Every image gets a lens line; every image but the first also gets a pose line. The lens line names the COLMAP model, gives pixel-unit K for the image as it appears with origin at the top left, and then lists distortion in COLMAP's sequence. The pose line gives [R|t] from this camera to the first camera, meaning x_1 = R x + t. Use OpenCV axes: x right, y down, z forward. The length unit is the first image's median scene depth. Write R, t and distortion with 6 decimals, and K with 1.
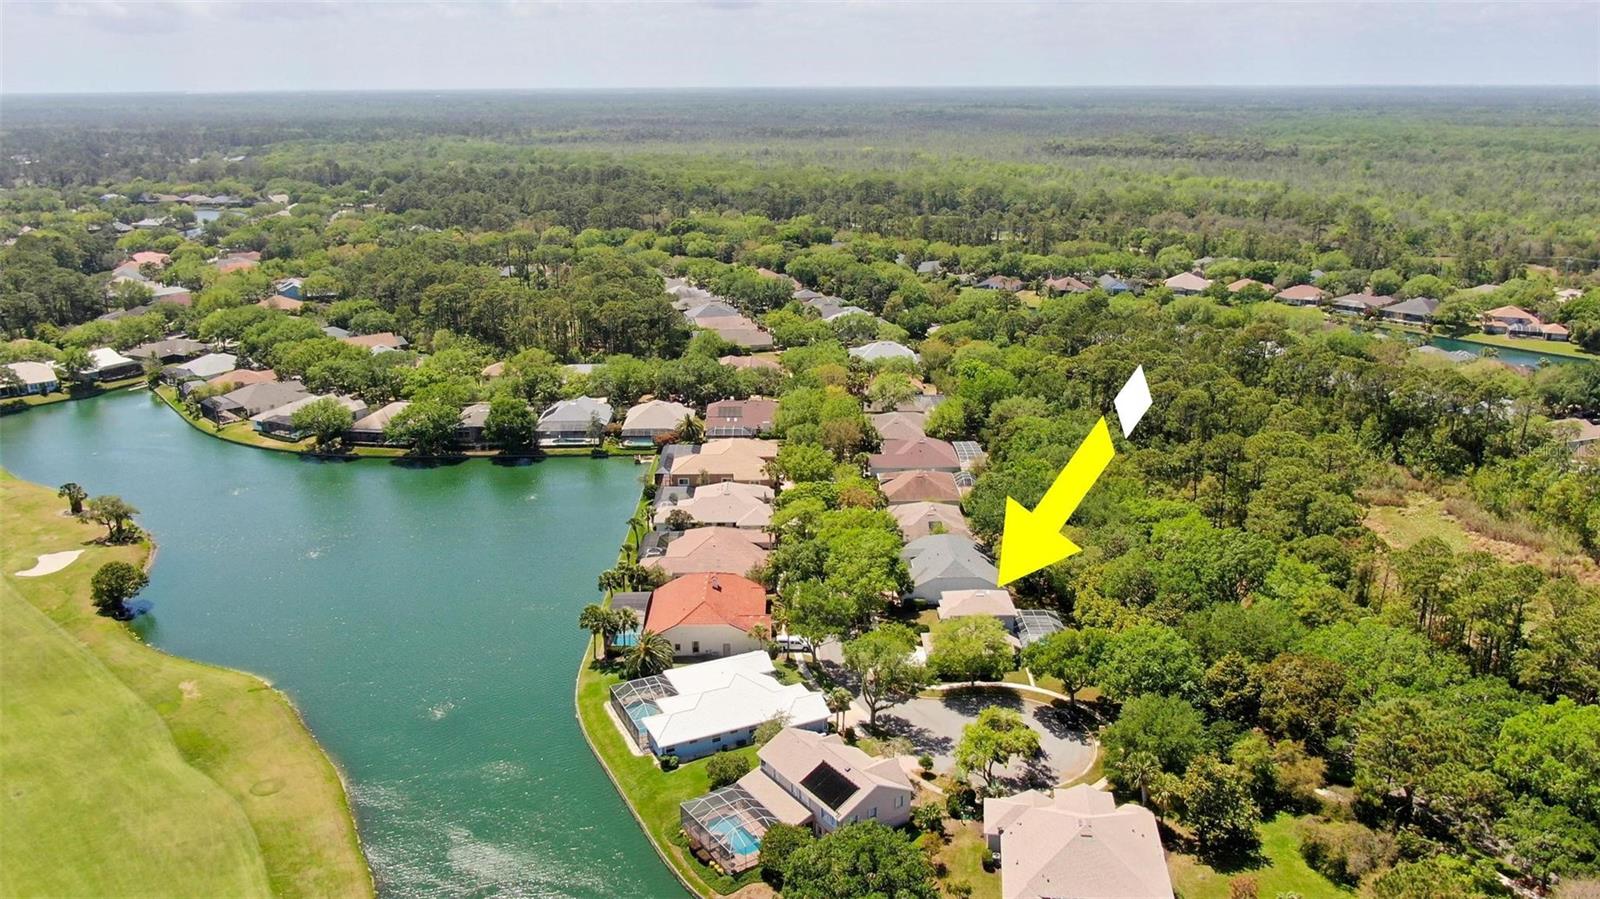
lens RADIAL K [[1190.1, 0, 800.0], [0, 1190.1, 449.5], [0, 0, 1]] dist [-0.004118, 0.001300]
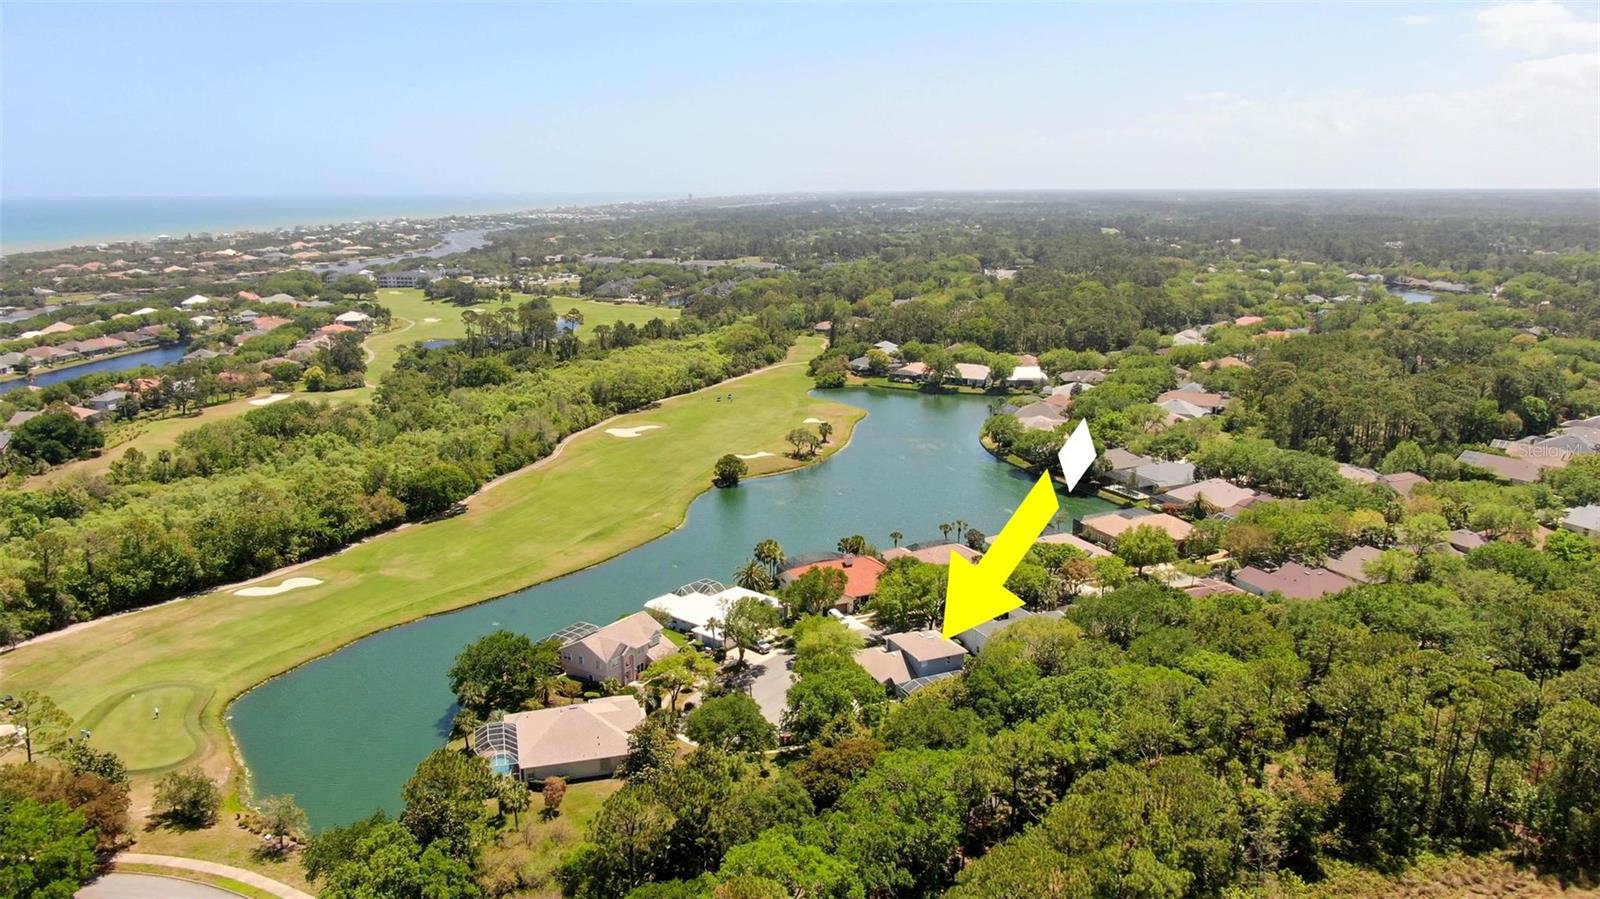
lens RADIAL K [[1154.5, 0, 804.7], [0, 1154.5, 443.0], [0, 0, 1]] dist [-0.017266, 0.003501]
pose [[0.392933, 0.203559, -0.896754, 0.558565], [-0.268678, 0.958052, 0.099746, -0.066827], [0.879440, 0.201744, 0.431142, 0.228312]]
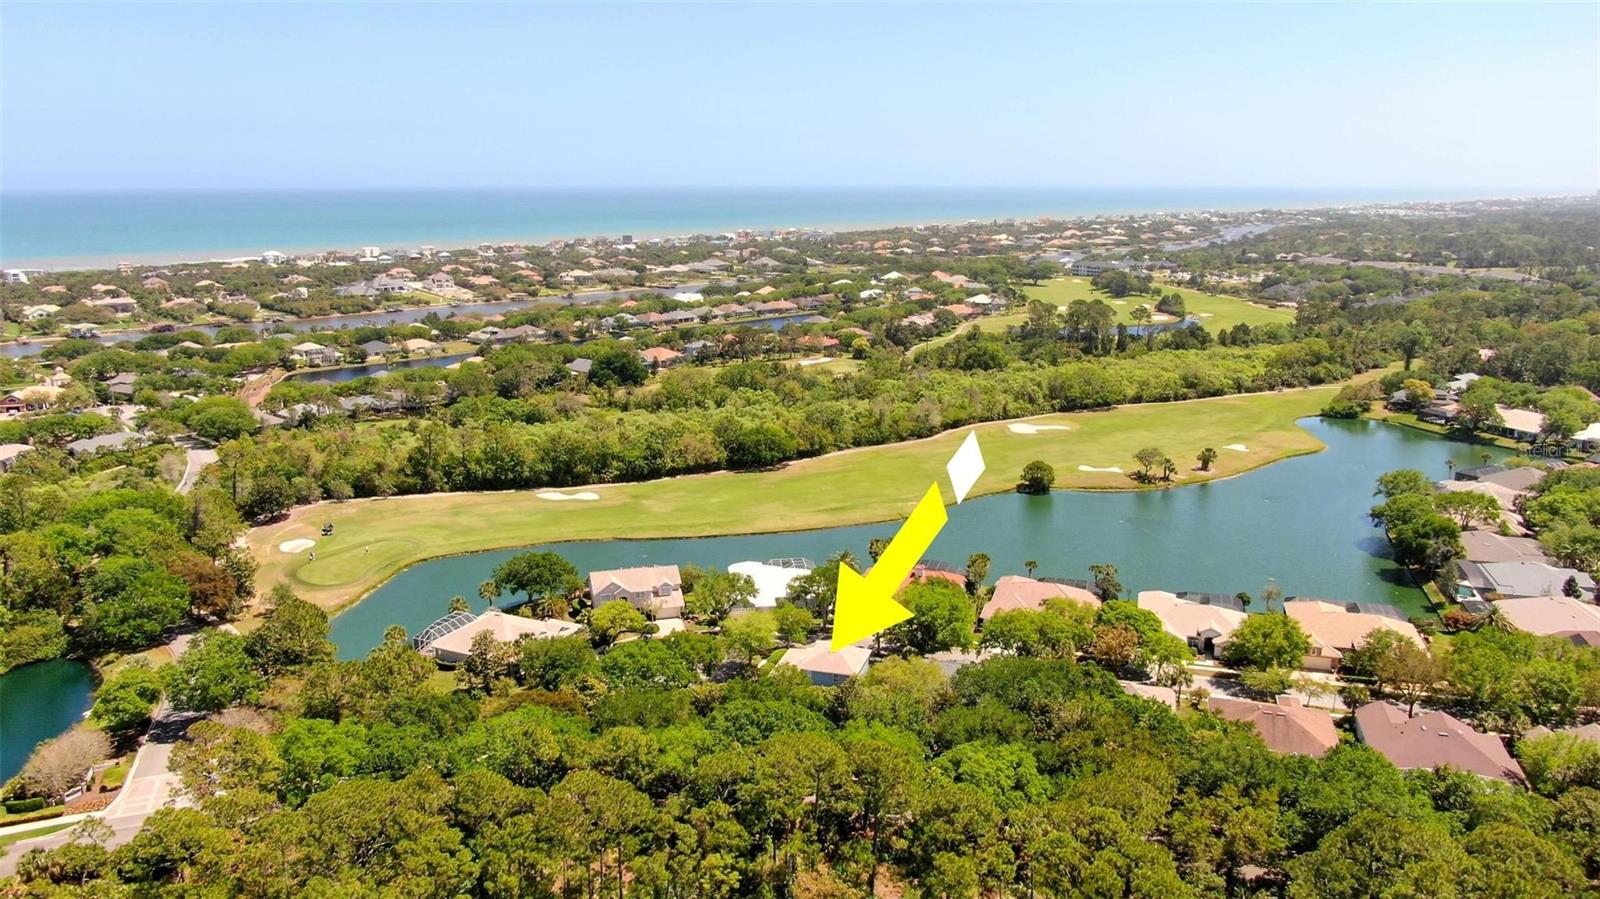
lens RADIAL K [[1153.1, 0, 805.0], [0, 1153.1, 448.1], [0, 0, 1]] dist [-0.013767, 0.005314]
pose [[-0.307218, 0.221193, -0.925576, 0.583074], [-0.277225, 0.909626, 0.309398, -0.190379], [0.910364, 0.351646, -0.218133, 0.625939]]
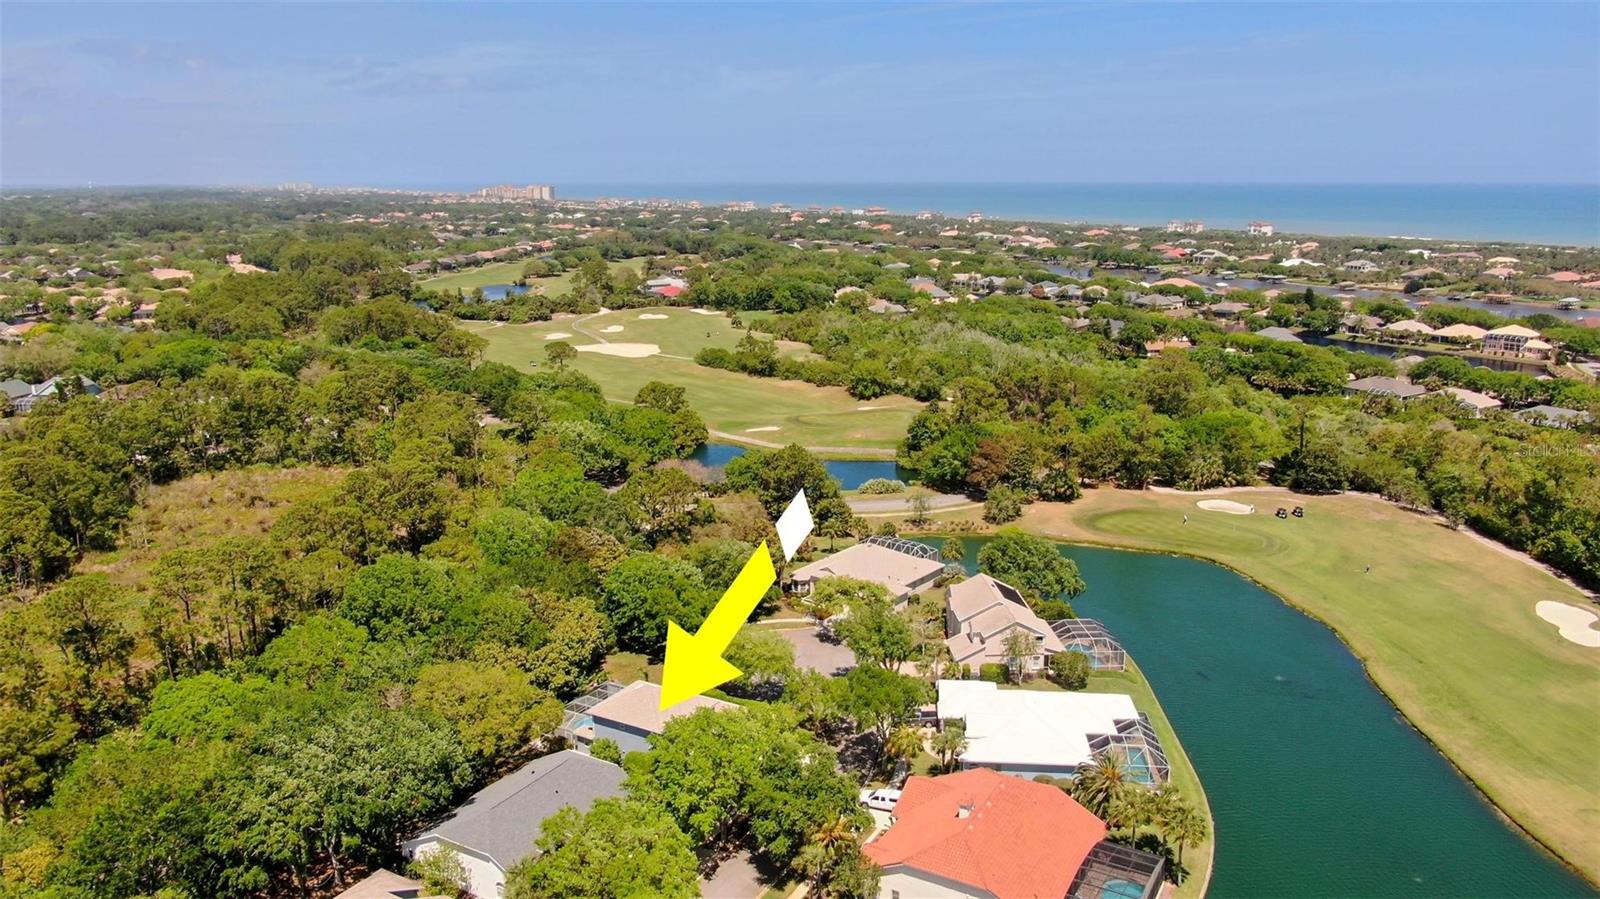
lens RADIAL K [[1153.1, 0, 805.0], [0, 1153.1, 448.1], [0, 0, 1]] dist [-0.013767, 0.005314]
pose [[-0.858788, -0.111028, 0.500156, -0.151168], [0.156054, 0.873159, 0.461780, -0.177733], [-0.487986, 0.474622, -0.732532, 0.772388]]
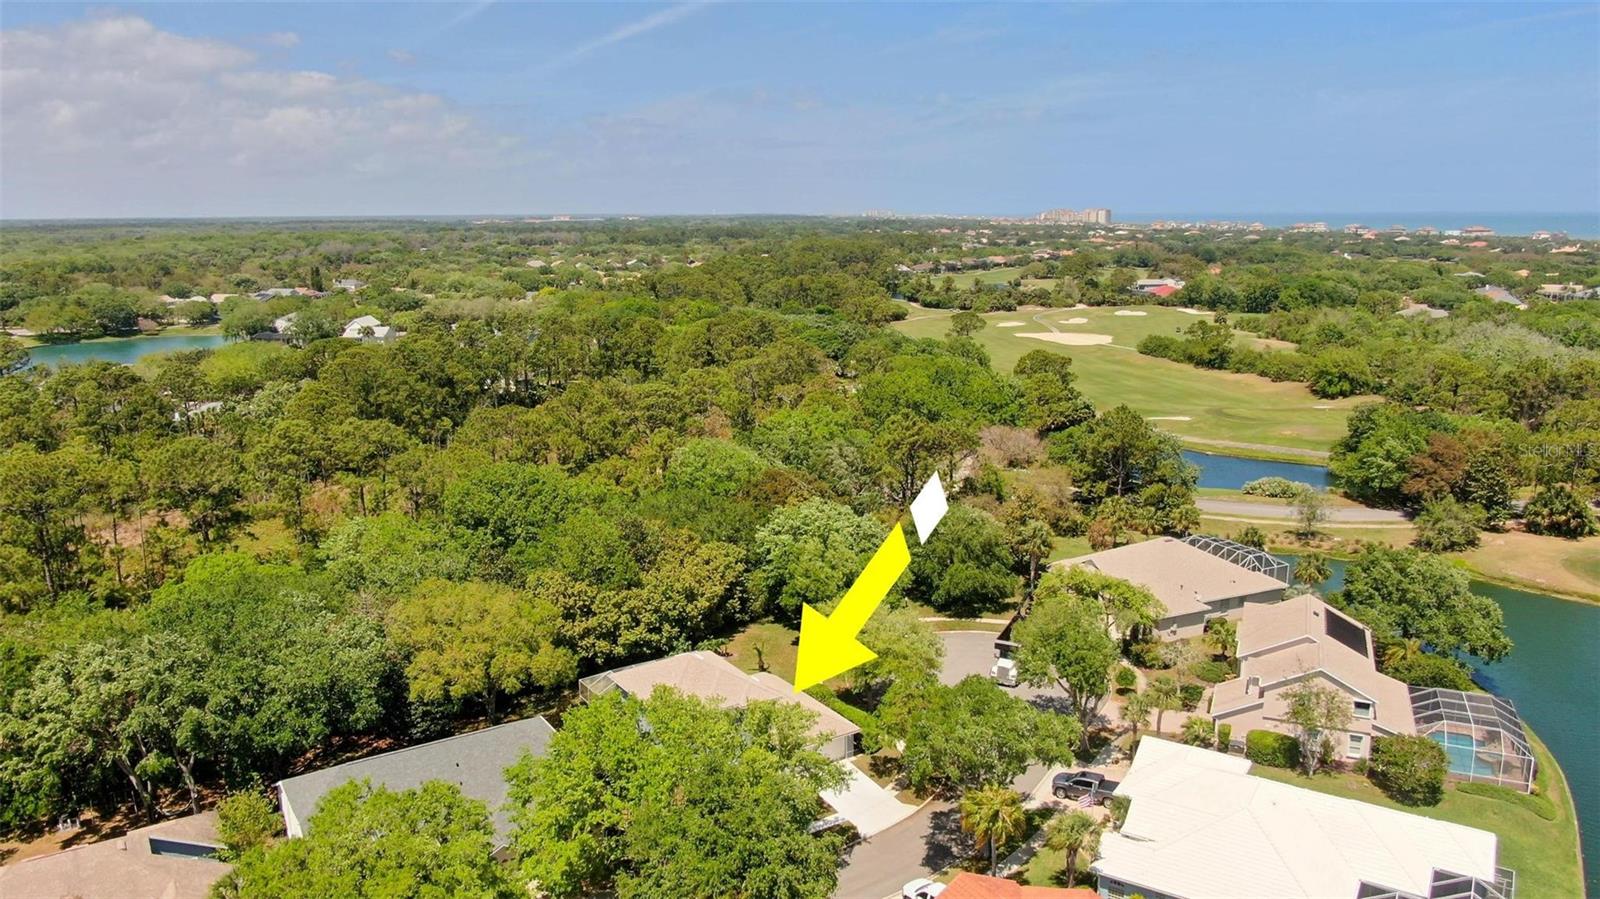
lens RADIAL K [[1153.1, 0, 805.0], [0, 1153.1, 448.1], [0, 0, 1]] dist [-0.013767, 0.005314]
pose [[-0.528015, -0.163600, 0.833328, -0.156178], [0.257010, 0.904469, 0.340414, -0.066576], [-0.809411, 0.393917, -0.435526, 0.627871]]
